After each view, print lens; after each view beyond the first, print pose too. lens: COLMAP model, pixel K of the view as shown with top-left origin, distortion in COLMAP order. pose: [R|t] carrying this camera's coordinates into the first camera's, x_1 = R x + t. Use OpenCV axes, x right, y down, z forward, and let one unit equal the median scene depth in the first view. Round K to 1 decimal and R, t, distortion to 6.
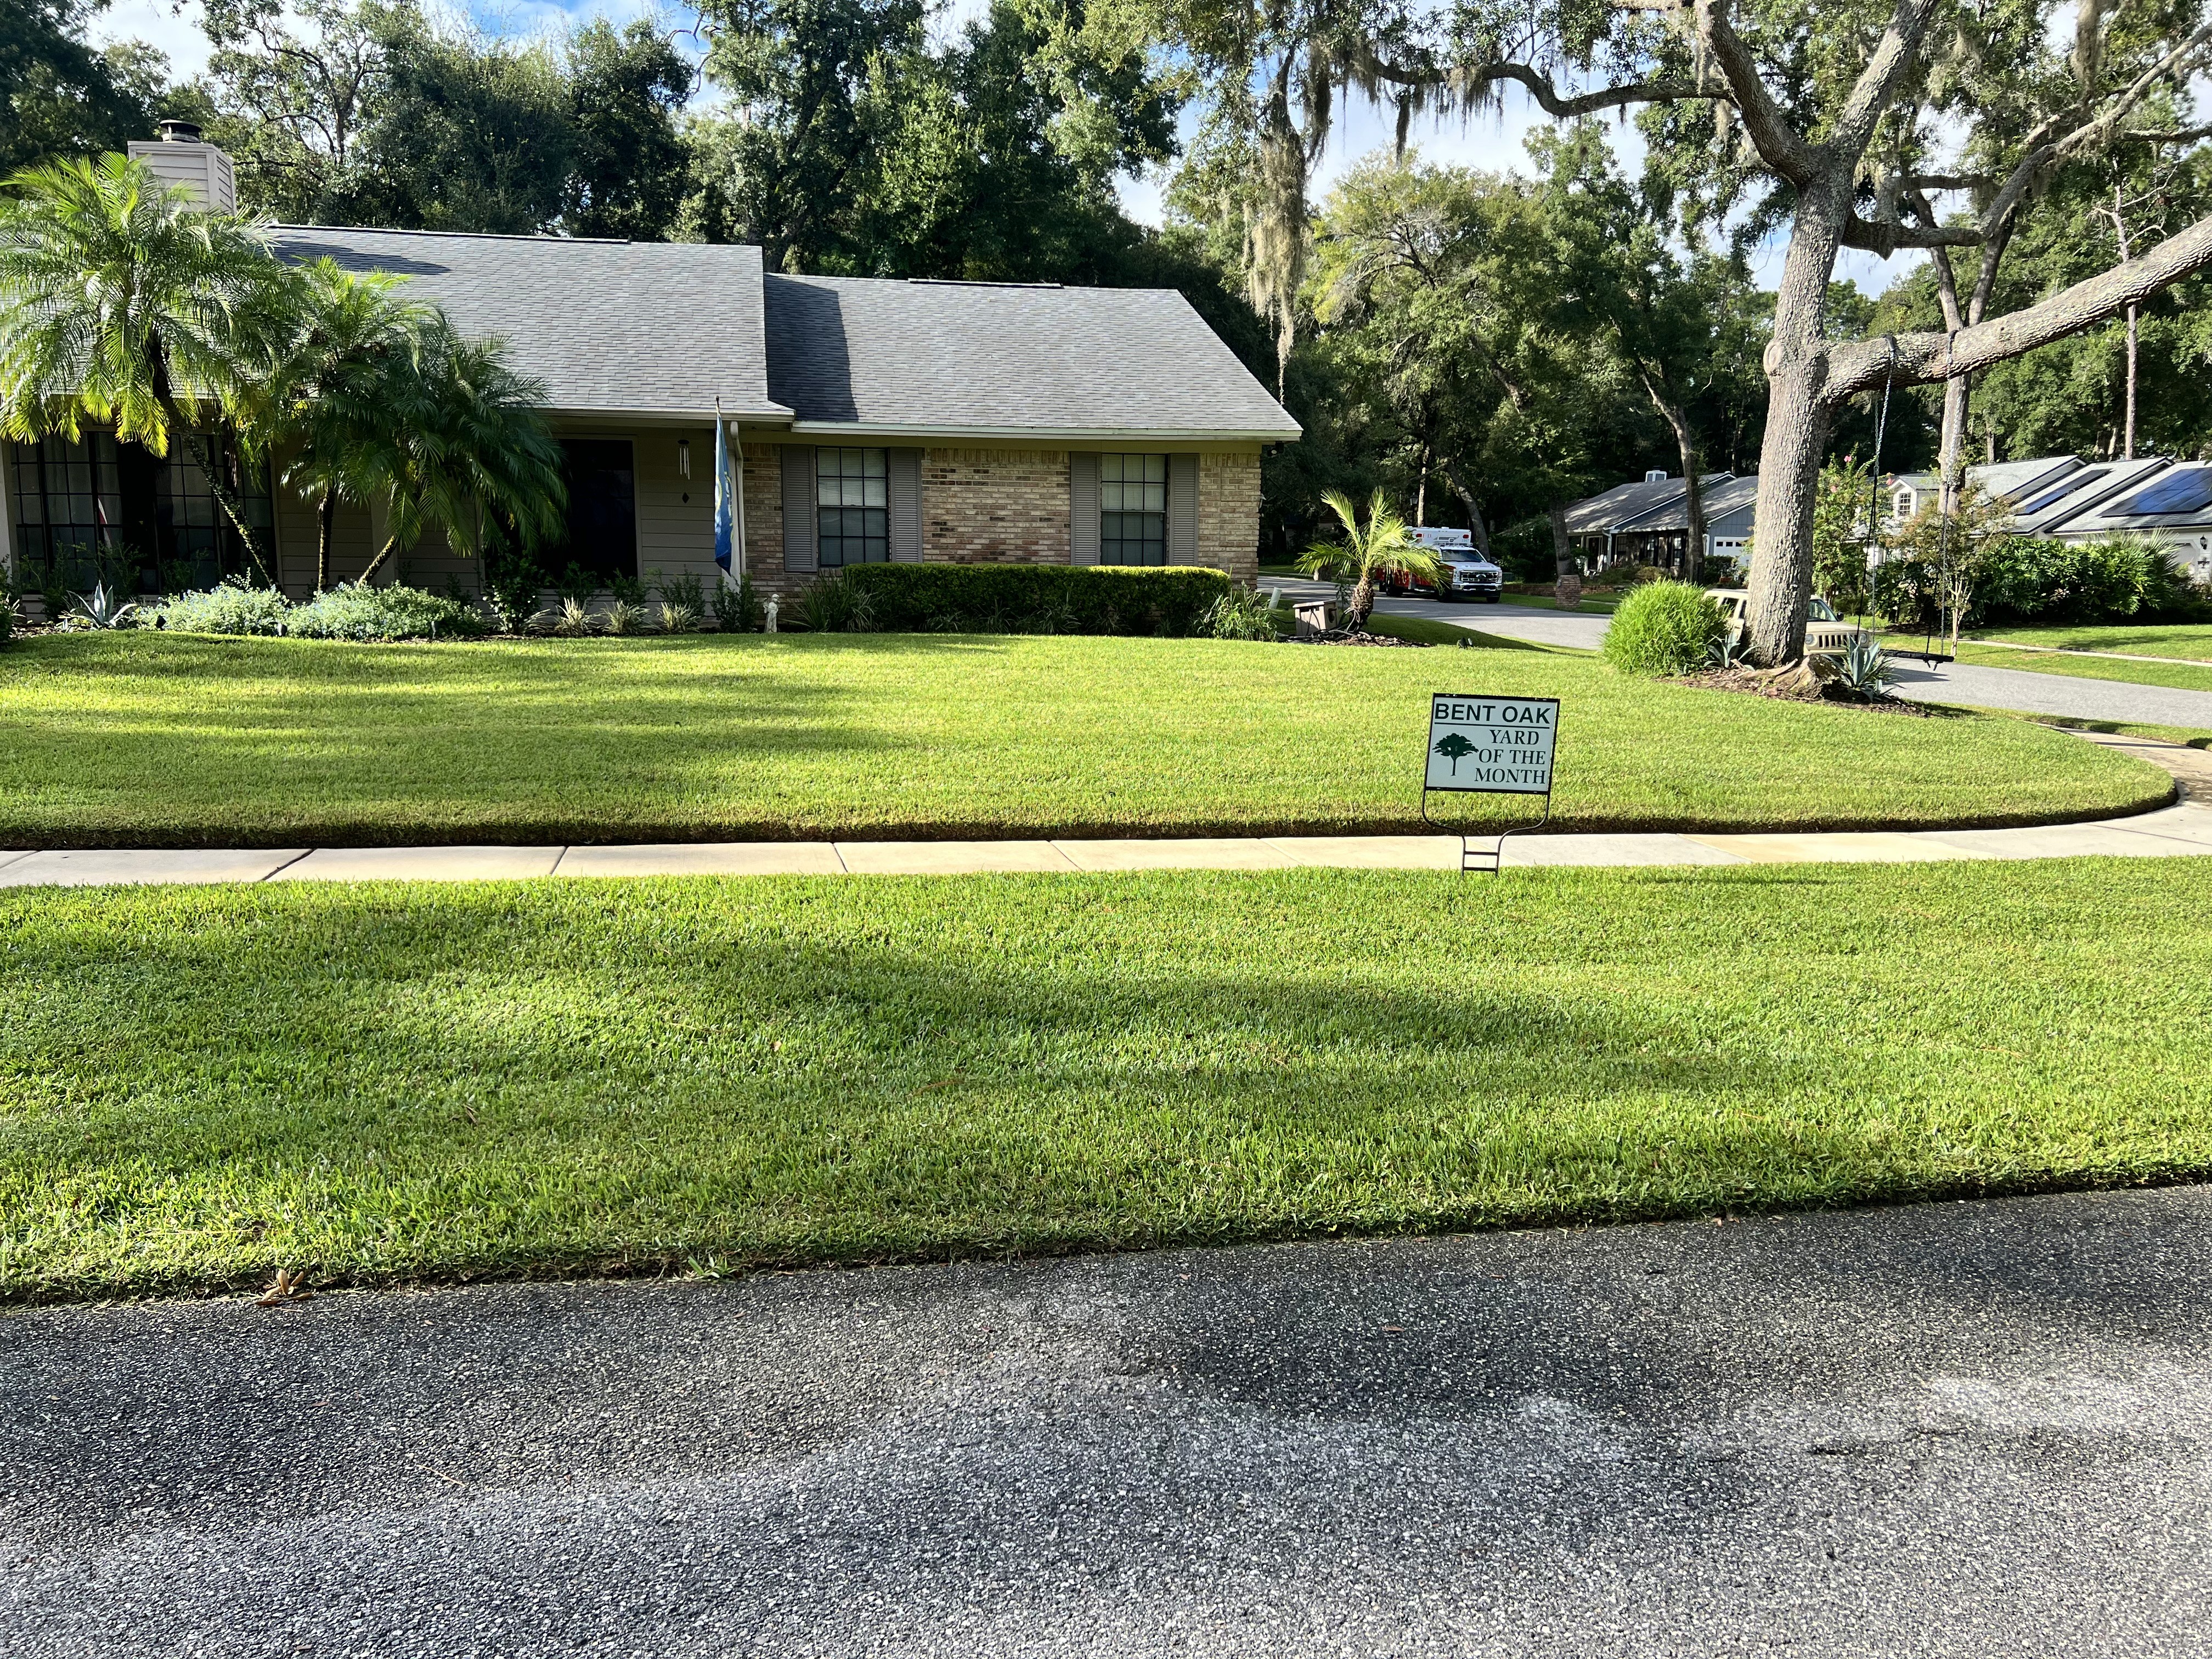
lens RADIAL K [[1683.2, 0, 1099.2], [0, 1683.2, 830.4], [0, 0, 1]] dist [0.031053, -0.004659]
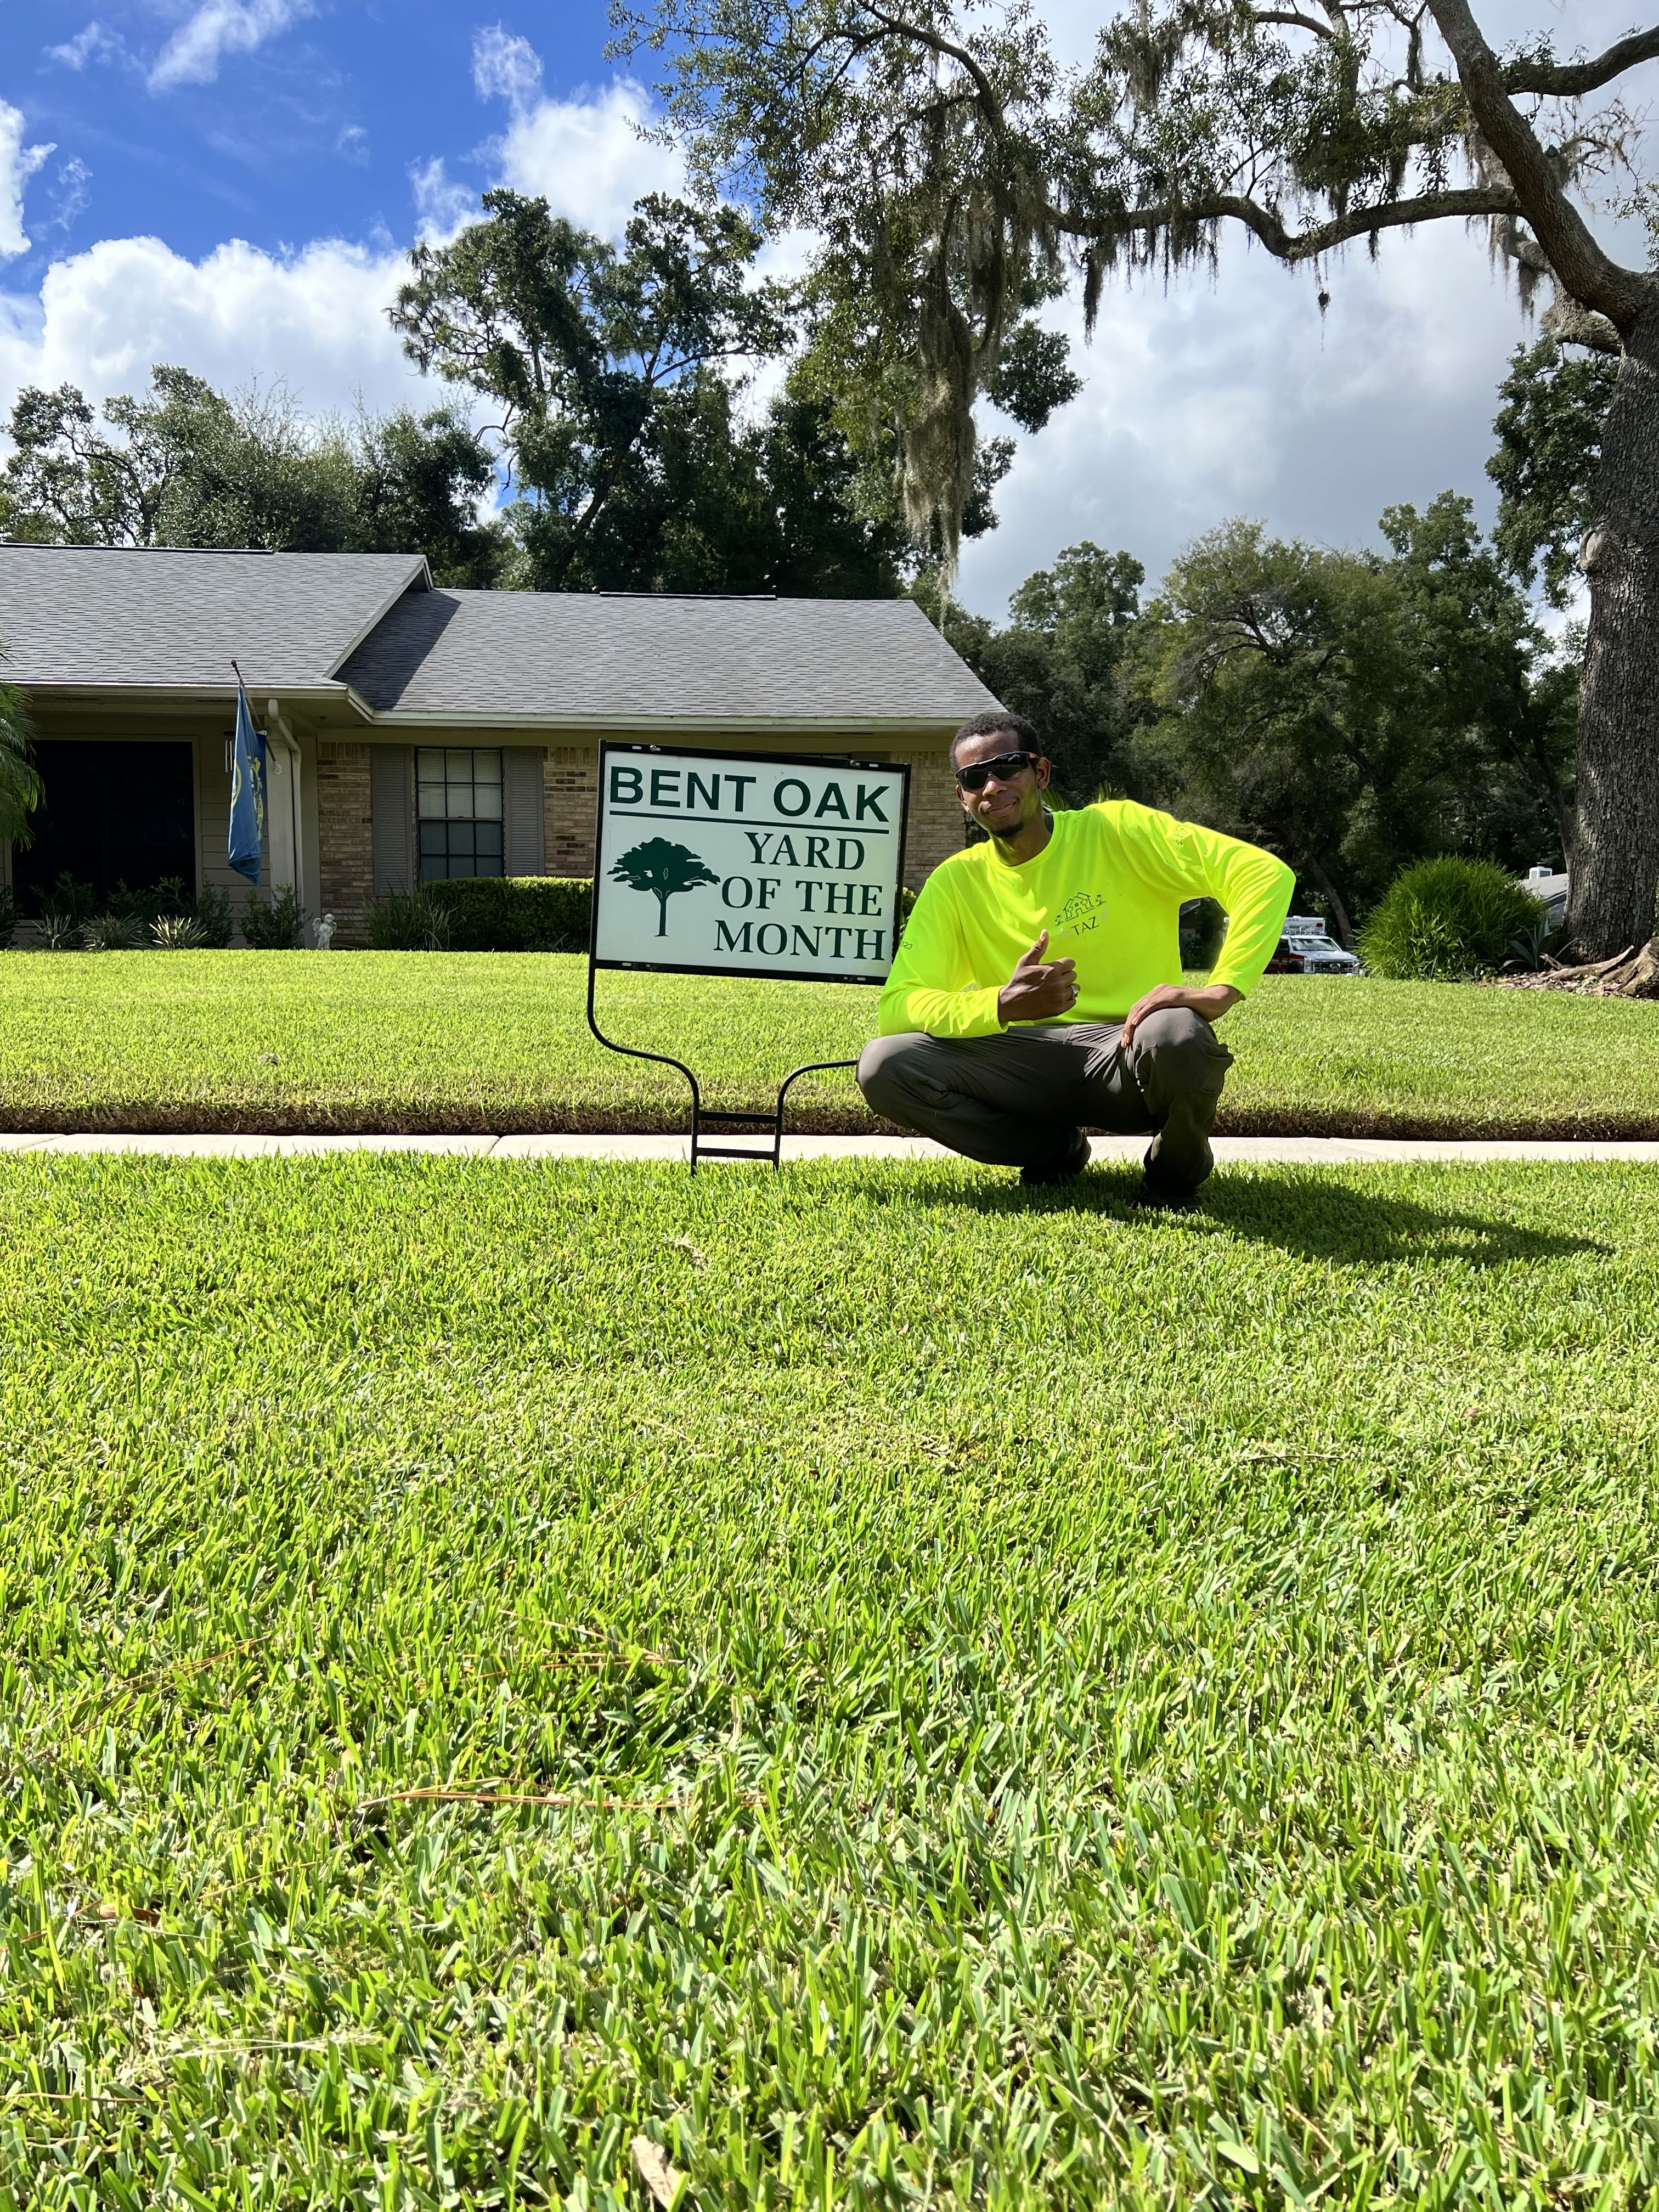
lens RADIAL K [[1683.2, 0, 837.4], [0, 1683.2, 1099.9], [0, 0, 1]] dist [0.031053, -0.004659]
pose [[0.996140, -0.002912, -0.087734, 0.132375], [-0.005066, 0.995878, -0.090566, 0.022097], [0.087636, 0.090660, 0.992018, 0.258474]]
